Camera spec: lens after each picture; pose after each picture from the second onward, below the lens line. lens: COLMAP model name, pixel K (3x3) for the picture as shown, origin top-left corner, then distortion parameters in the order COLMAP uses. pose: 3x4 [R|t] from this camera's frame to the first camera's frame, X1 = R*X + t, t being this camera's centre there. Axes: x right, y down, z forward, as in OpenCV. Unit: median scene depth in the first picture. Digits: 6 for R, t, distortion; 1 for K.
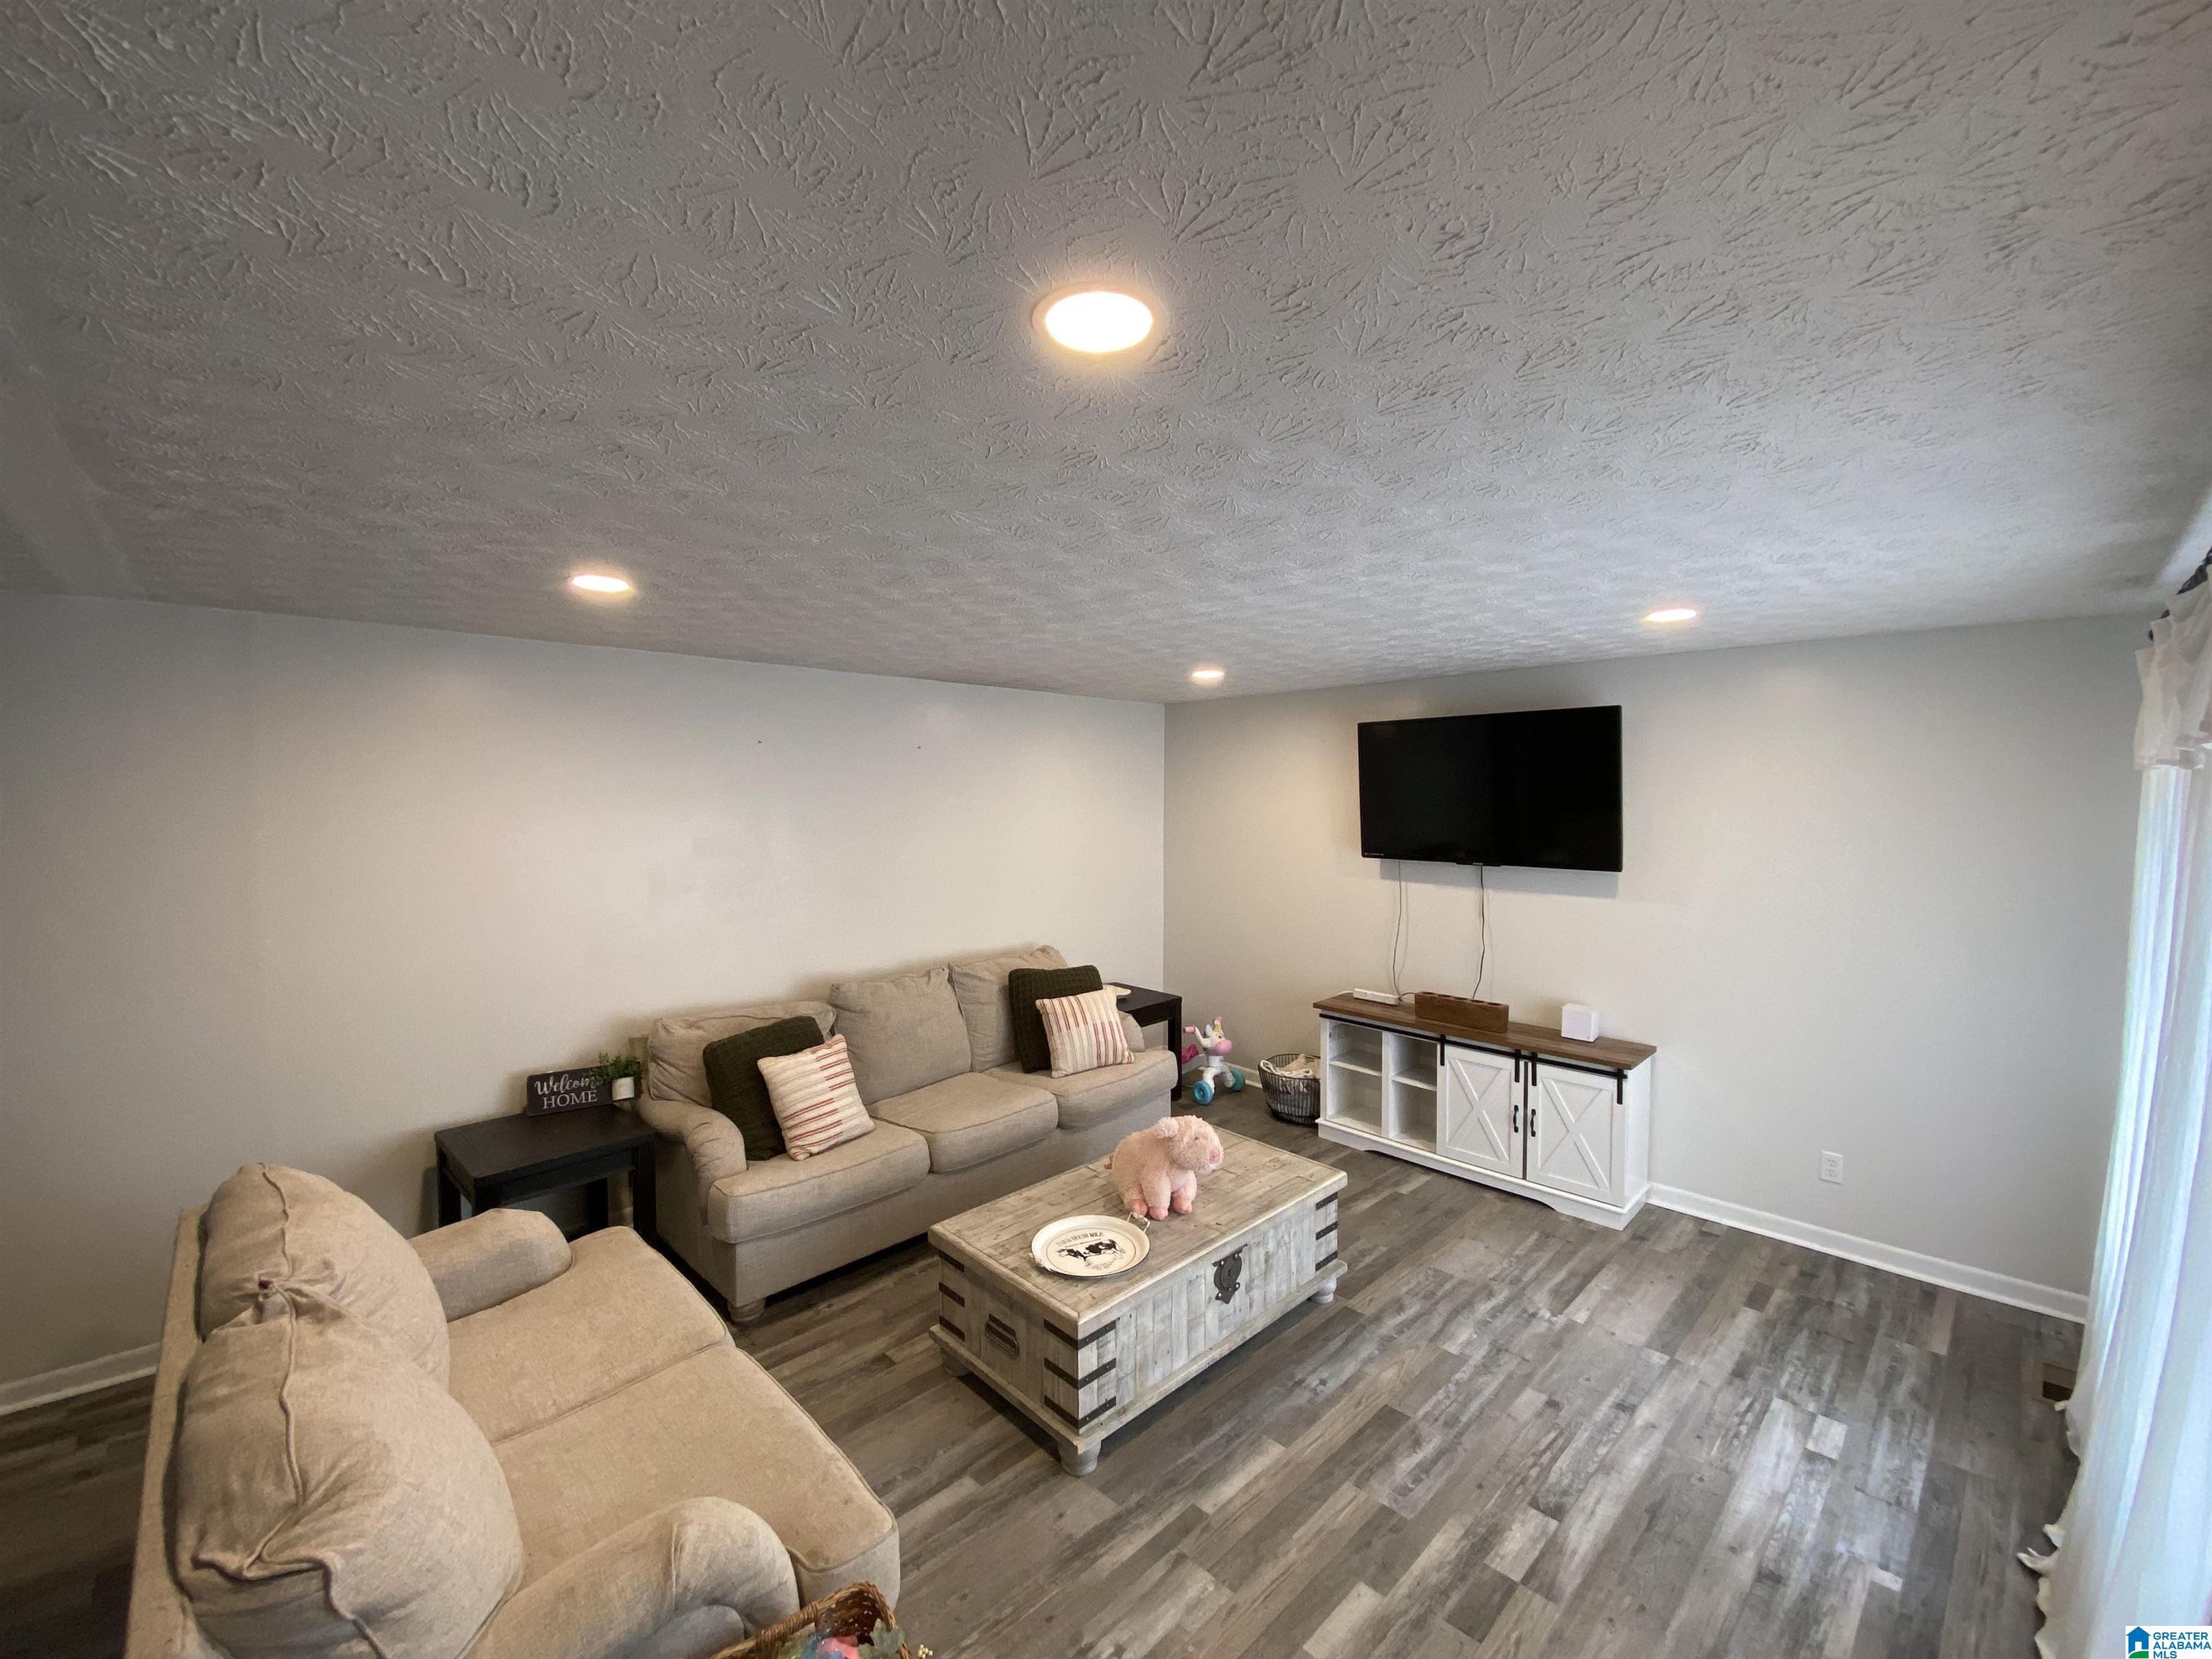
lens RADIAL K [[895.7, 0, 1090.0], [0, 895.7, 838.7], [0, 0, 1]] dist [0.000490, -0.011037]
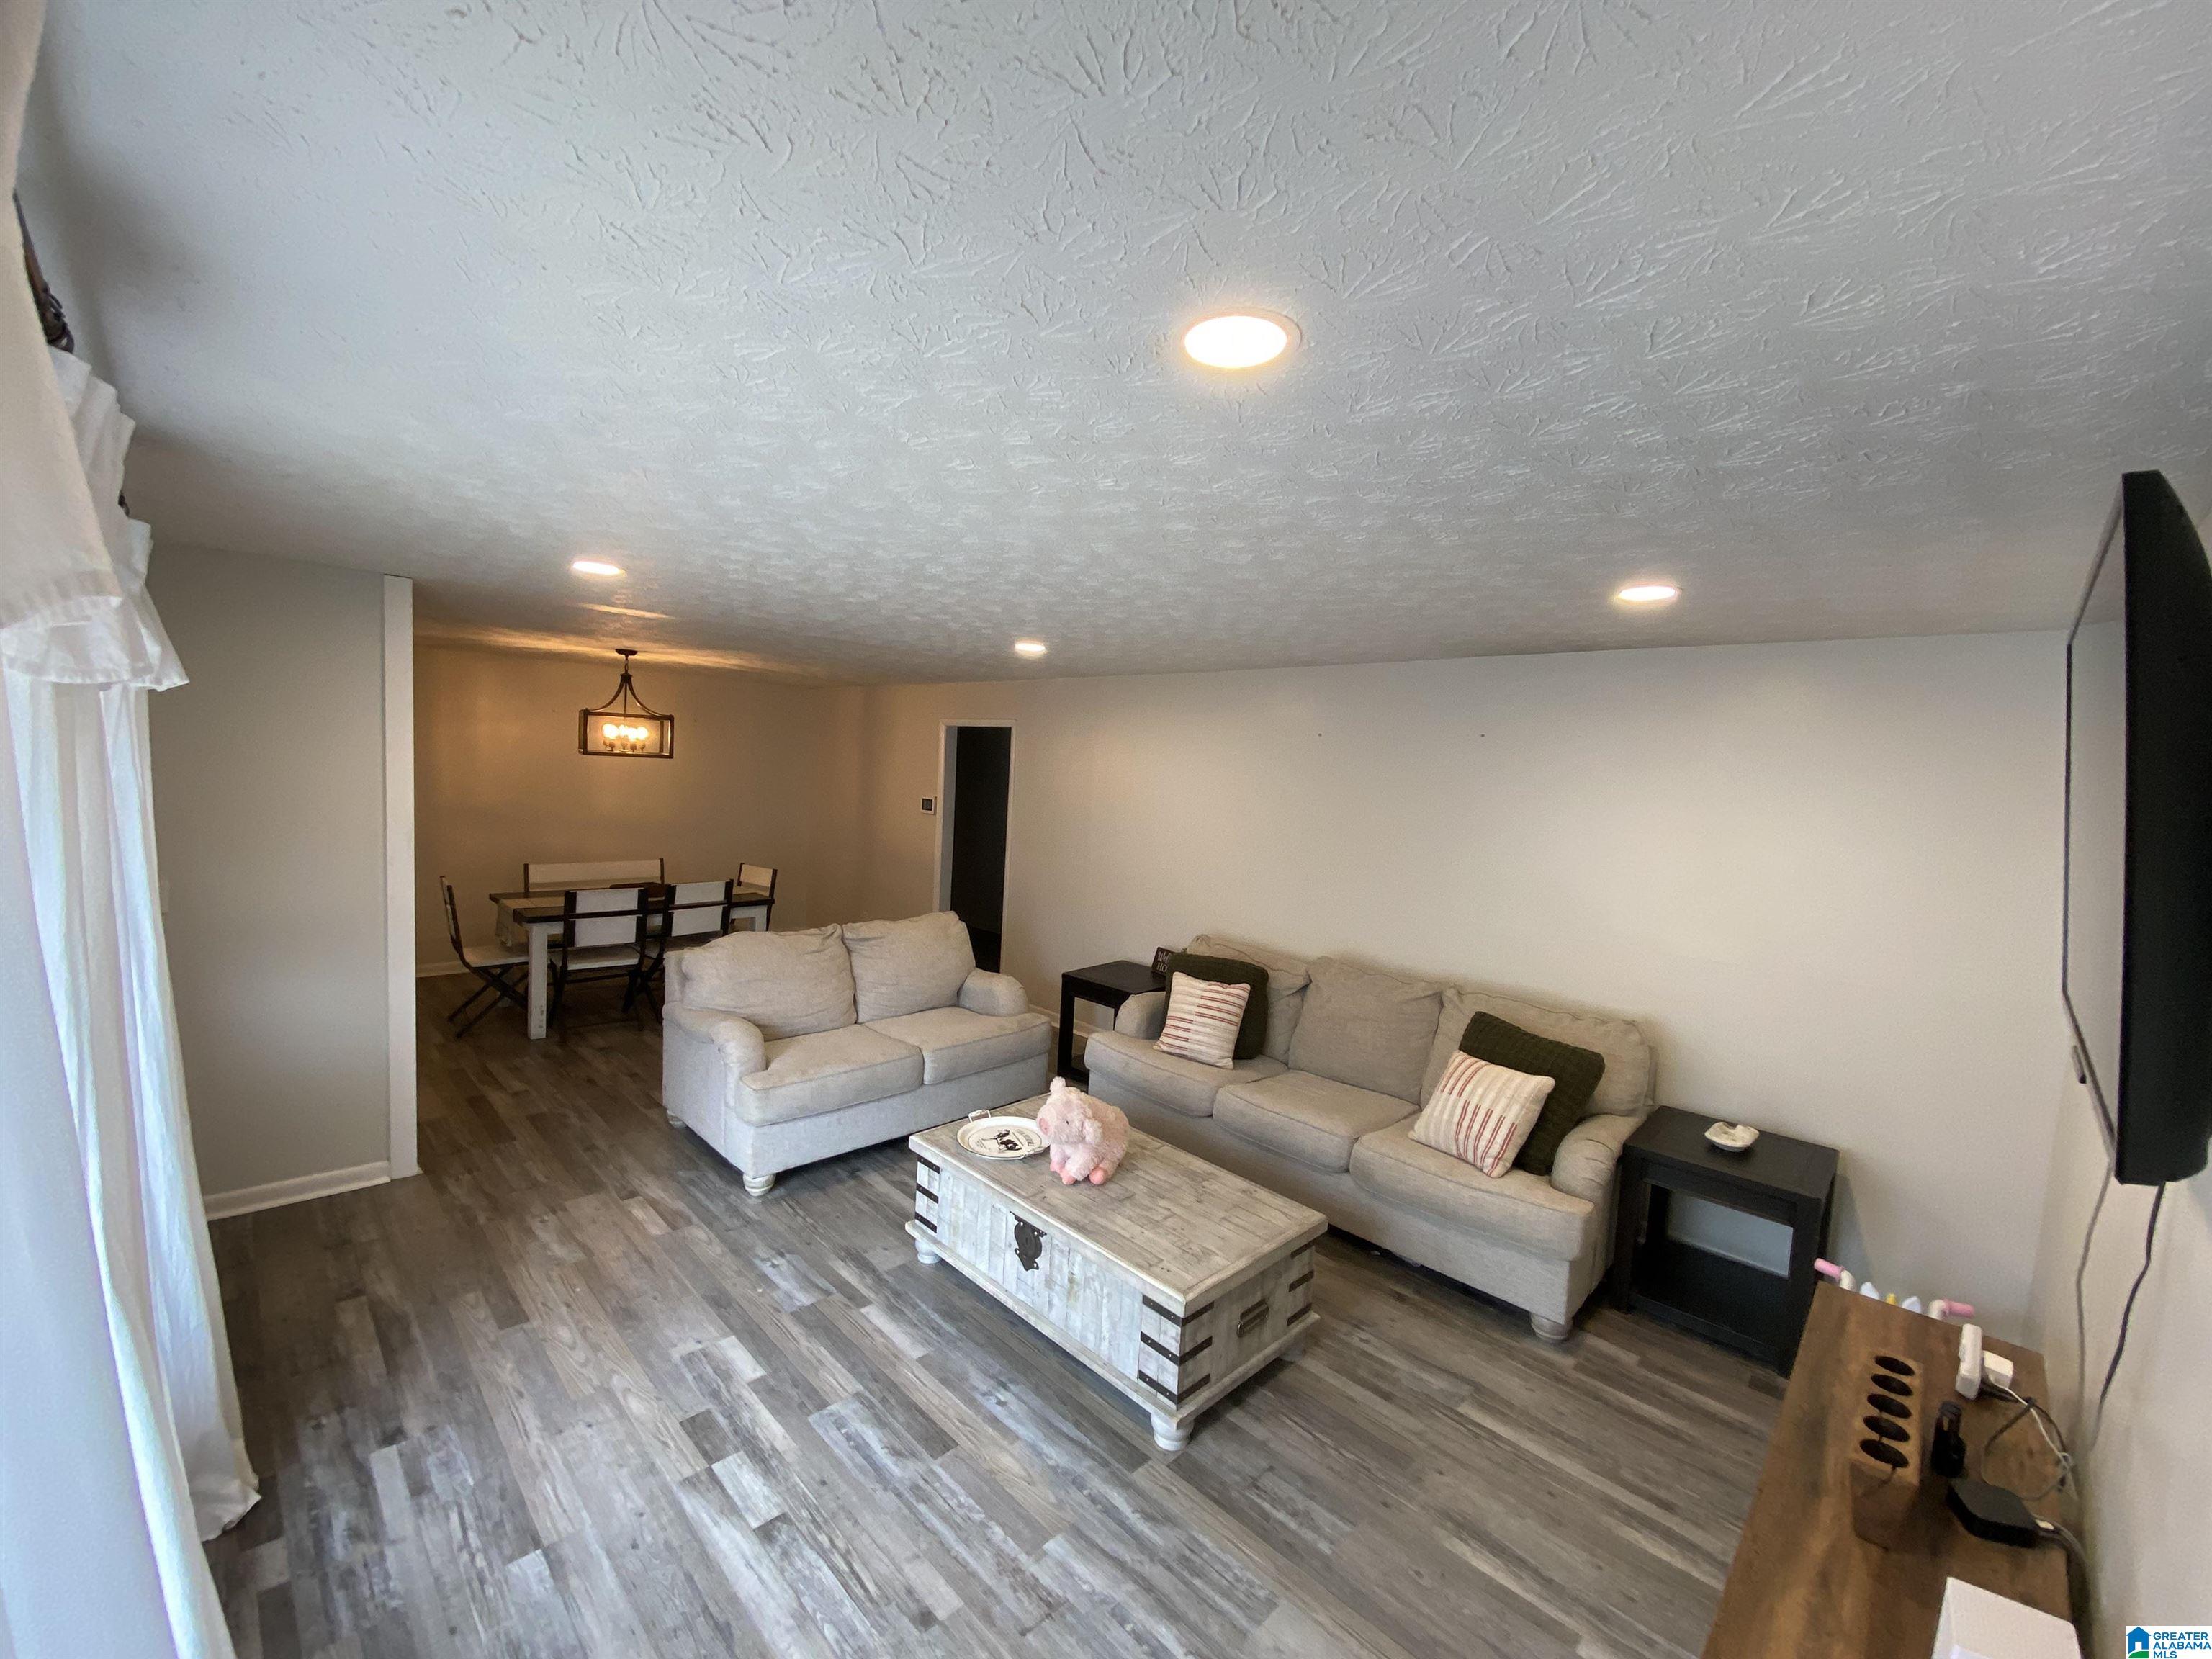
lens RADIAL K [[895.7, 0, 1090.0], [0, 895.7, 838.7], [0, 0, 1]] dist [0.000490, -0.011037]
pose [[0.022038, 0.092809, -0.995440, 1.341477], [-0.112043, 0.989639, 0.089788, -0.072657], [0.993459, 0.109554, 0.032208, 1.187588]]
